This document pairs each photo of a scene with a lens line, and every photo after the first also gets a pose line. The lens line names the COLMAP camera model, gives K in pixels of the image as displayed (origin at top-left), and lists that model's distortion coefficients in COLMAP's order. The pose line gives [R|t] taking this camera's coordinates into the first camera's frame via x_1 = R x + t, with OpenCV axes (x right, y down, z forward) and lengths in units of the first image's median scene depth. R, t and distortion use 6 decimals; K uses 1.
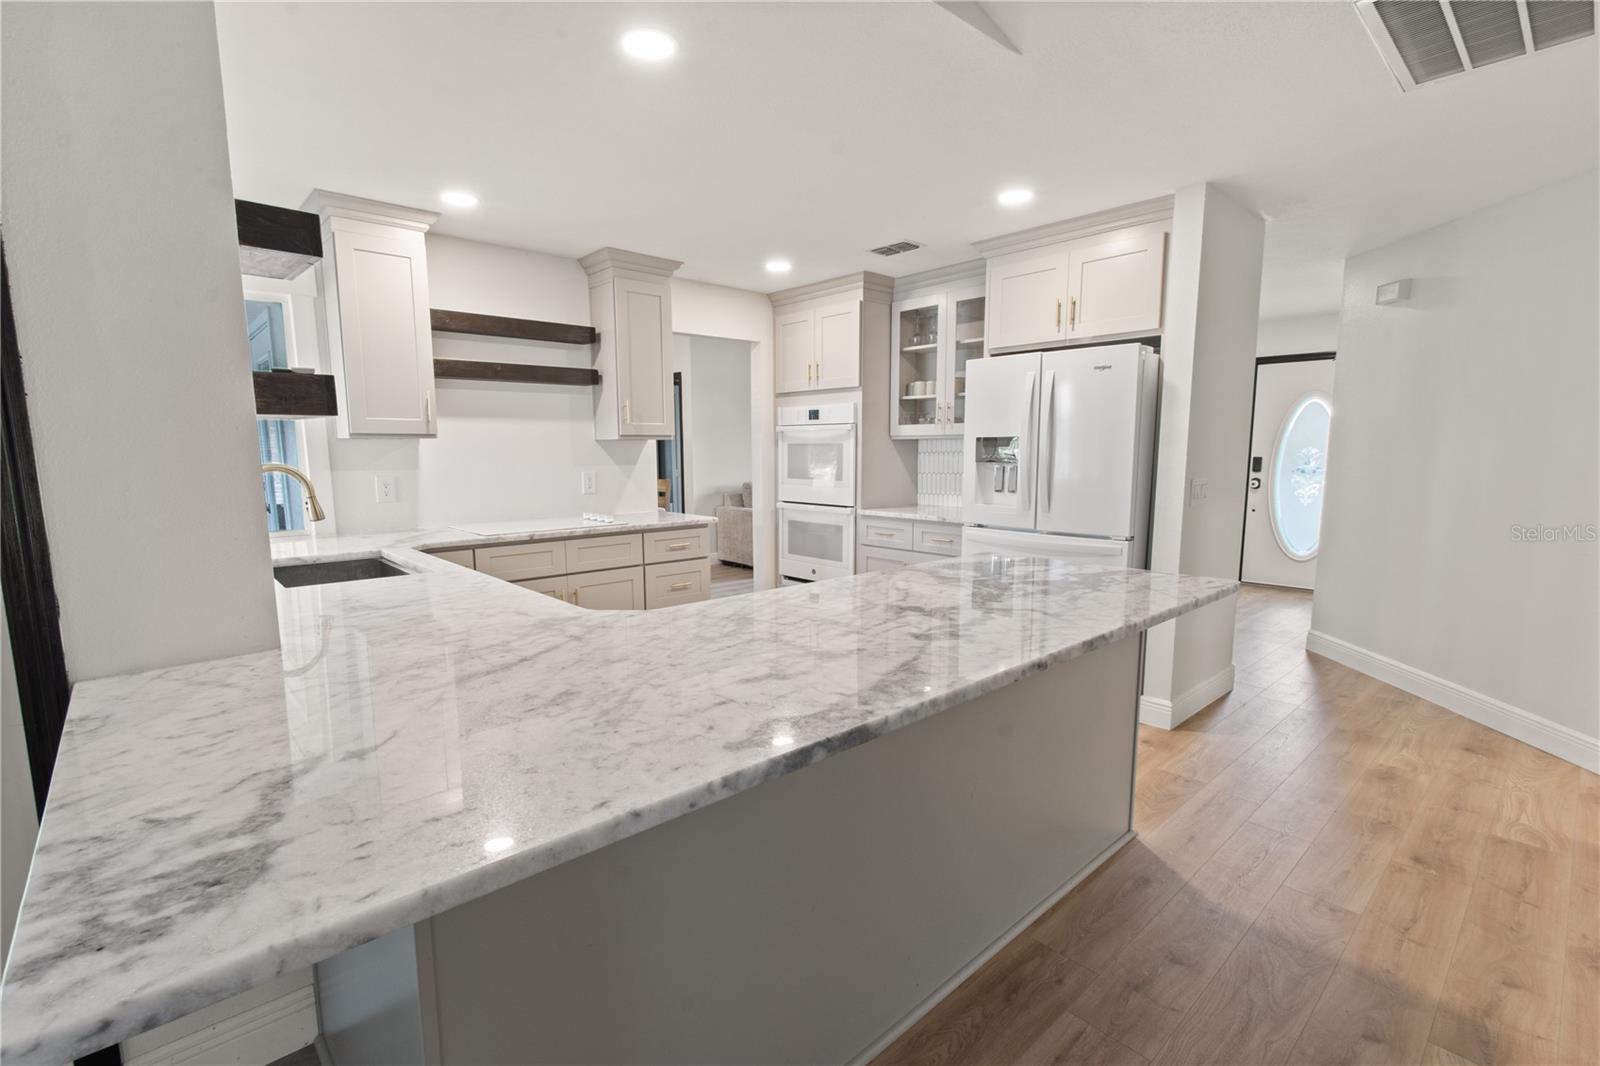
lens RADIAL K [[720.8, 0, 801.4], [0, 720.8, 543.3], [0, 0, 1]] dist [0.002860, -0.000135]
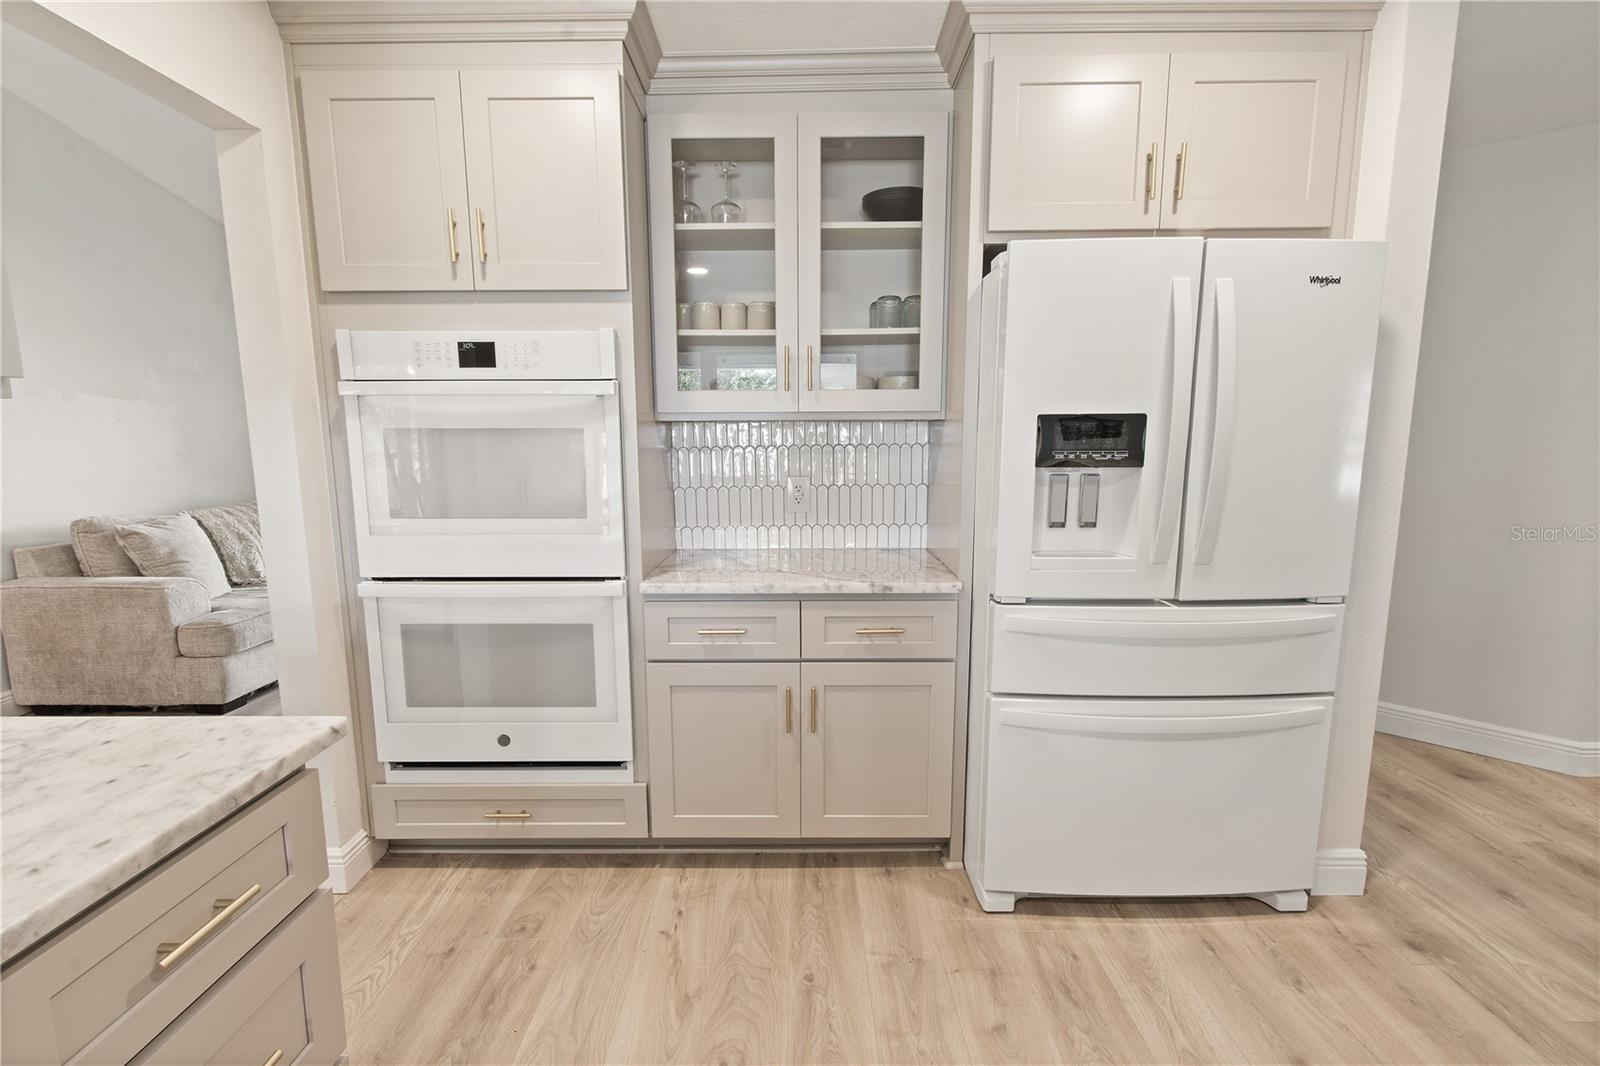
lens RADIAL K [[720.8, 0, 799.5], [0, 720.8, 548.8], [0, 0, 1]] dist [0.002860, -0.000135]
pose [[0.685489, -0.110230, 0.719690, -0.174655], [0.098622, 0.993420, 0.058221, -0.088916], [-0.721373, 0.031067, 0.691850, 0.681203]]
